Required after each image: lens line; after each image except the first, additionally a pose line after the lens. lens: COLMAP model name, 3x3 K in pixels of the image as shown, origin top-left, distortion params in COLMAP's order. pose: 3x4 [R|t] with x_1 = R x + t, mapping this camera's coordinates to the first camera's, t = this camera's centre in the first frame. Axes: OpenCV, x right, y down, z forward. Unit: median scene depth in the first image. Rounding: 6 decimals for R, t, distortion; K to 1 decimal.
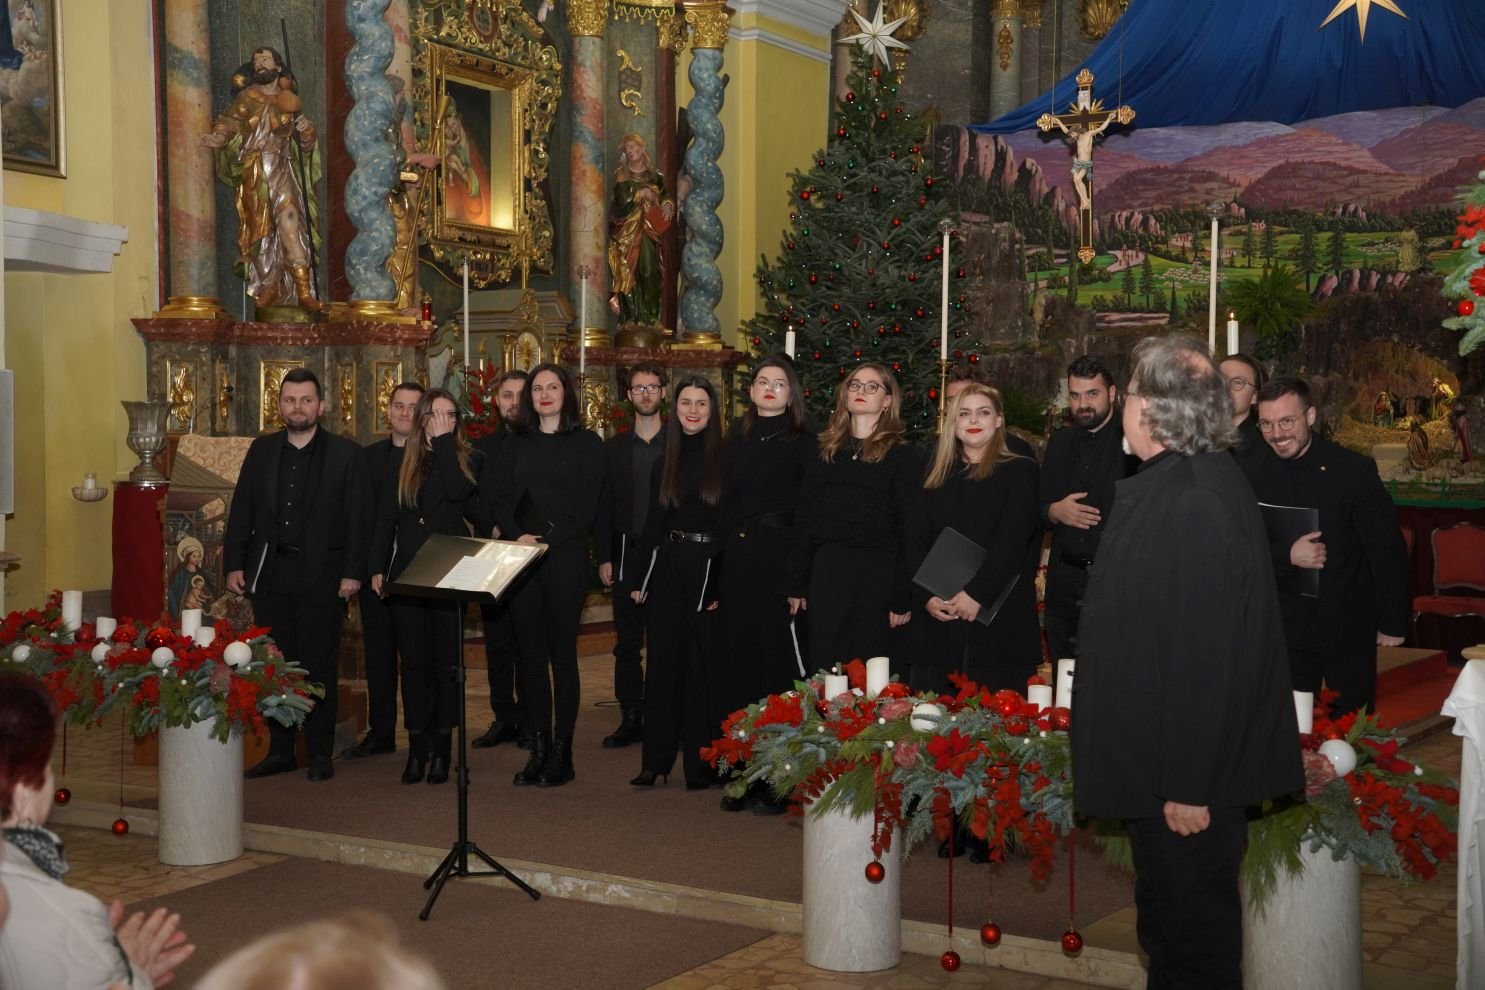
lens RADIAL K [[2048.4, 0, 742.5], [0, 2048.4, 495.0], [0, 0, 1]] dist [0.115329, 0.496414]
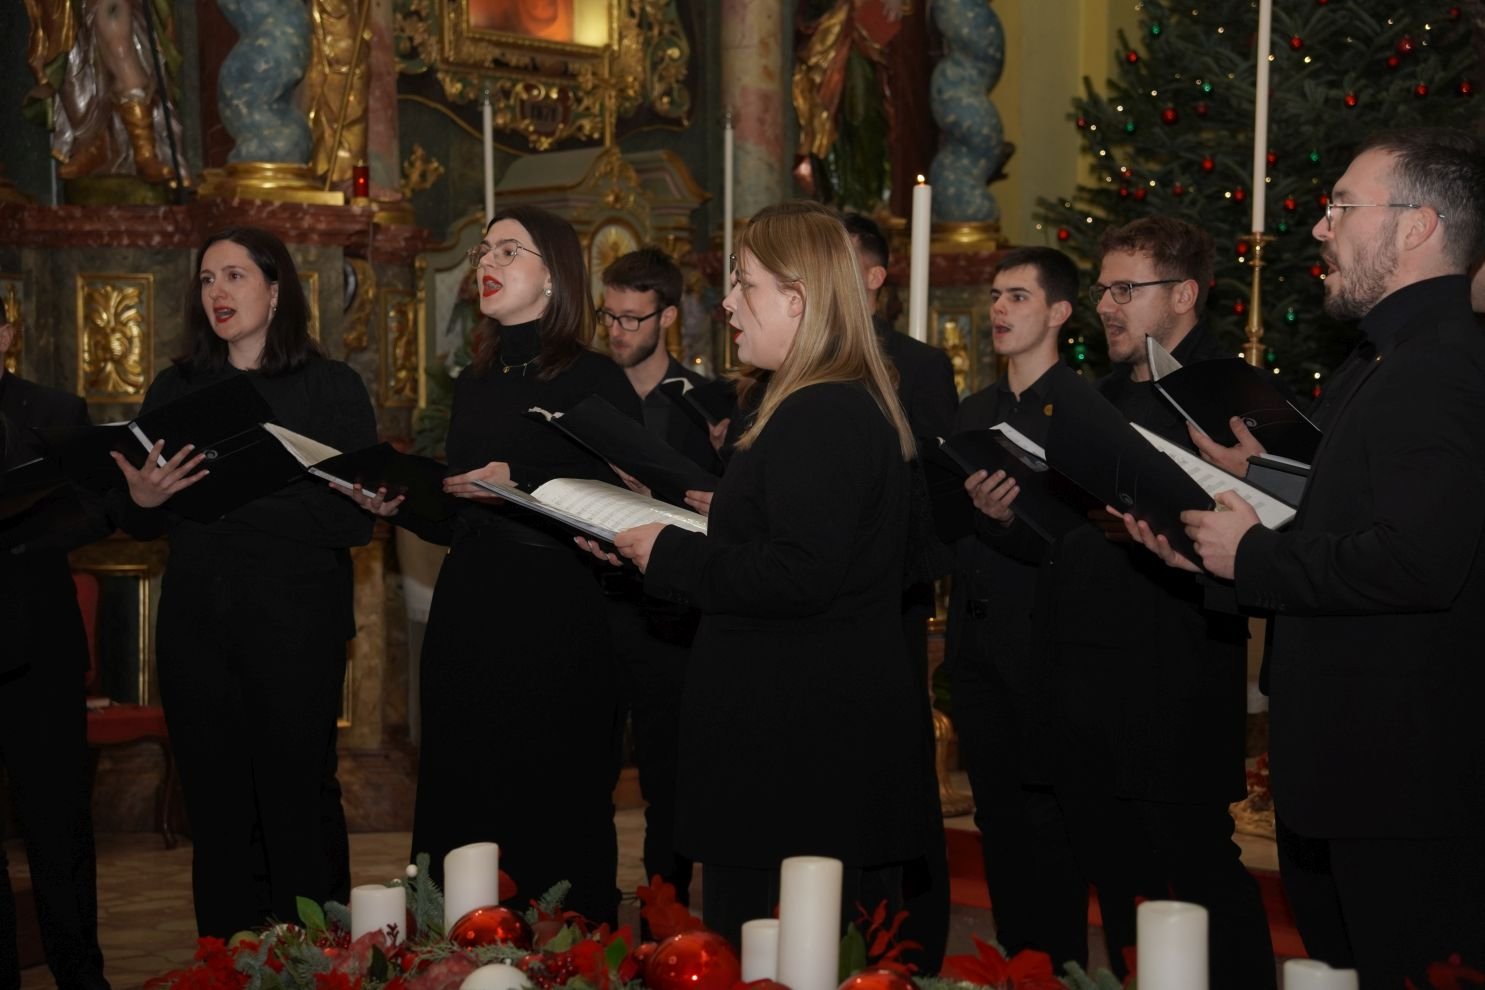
lens RADIAL K [[3104.1, 0, 742.5], [0, 3104.1, 495.0], [0, 0, 1]] dist [0.430288, 2.468801]
pose [[0.976743, -0.009895, -0.214184, 0.114641], [0.007260, 0.999888, -0.013084, 0.006688], [0.214289, 0.011225, 0.976706, 0.171760]]
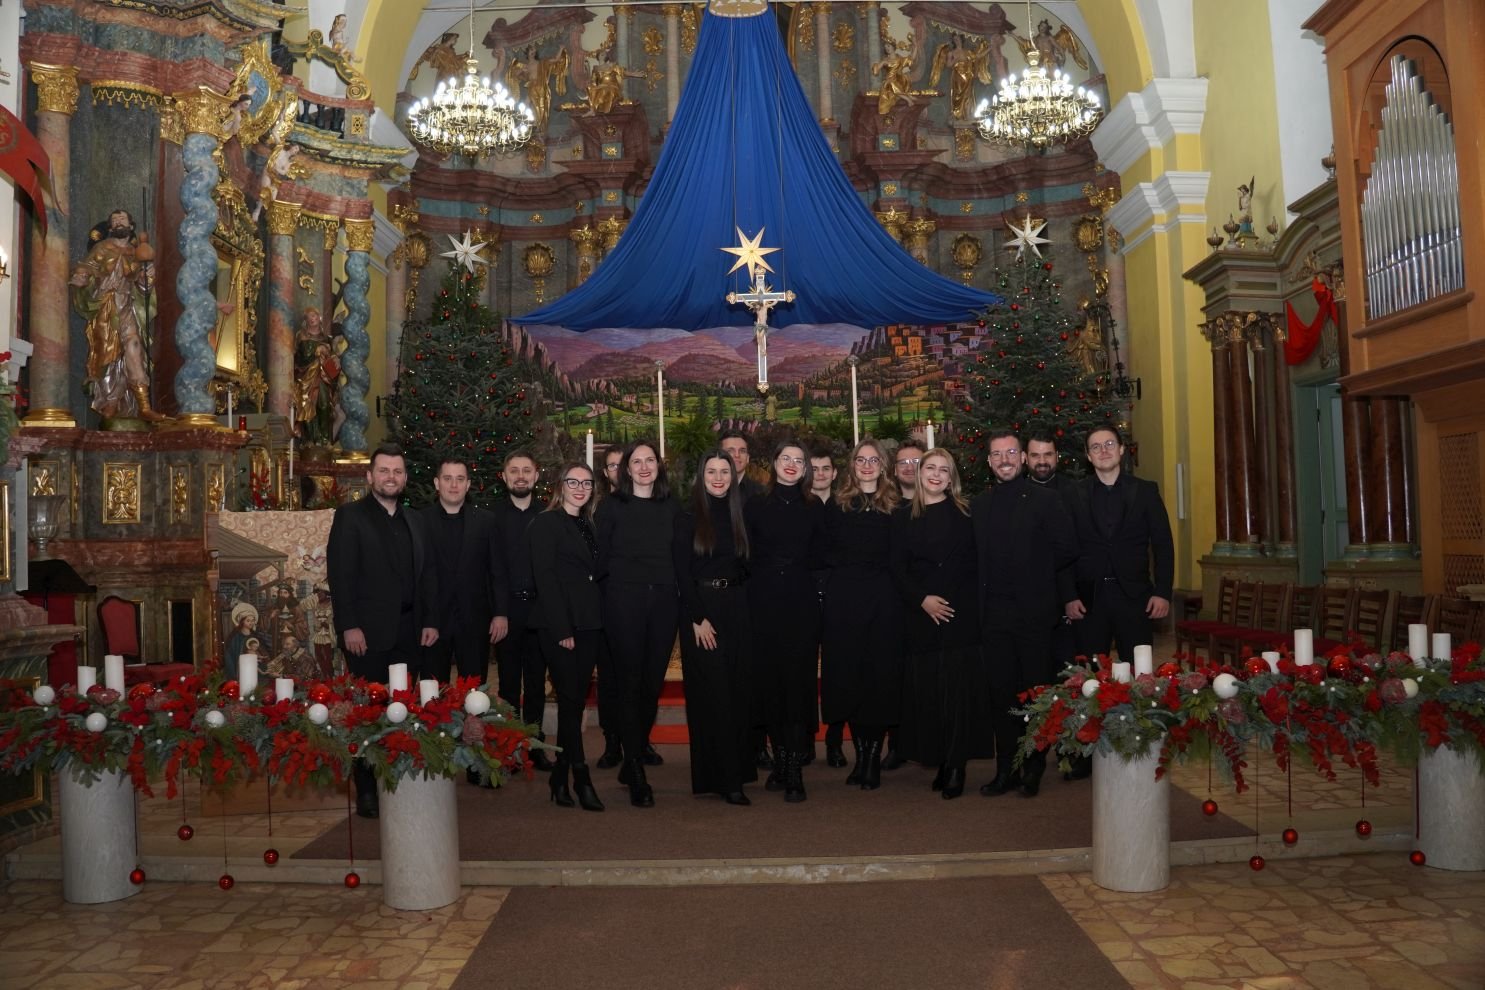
lens RADIAL K [[1192.4, 0, 742.5], [0, 1192.4, 495.0], [0, 0, 1]] dist [-0.207941, 0.134597]
pose [[0.852610, -0.011197, 0.522428, -0.231696], [0.047129, 0.997344, -0.055540, 0.006234], [-0.520418, 0.071975, 0.850873, 0.225273]]
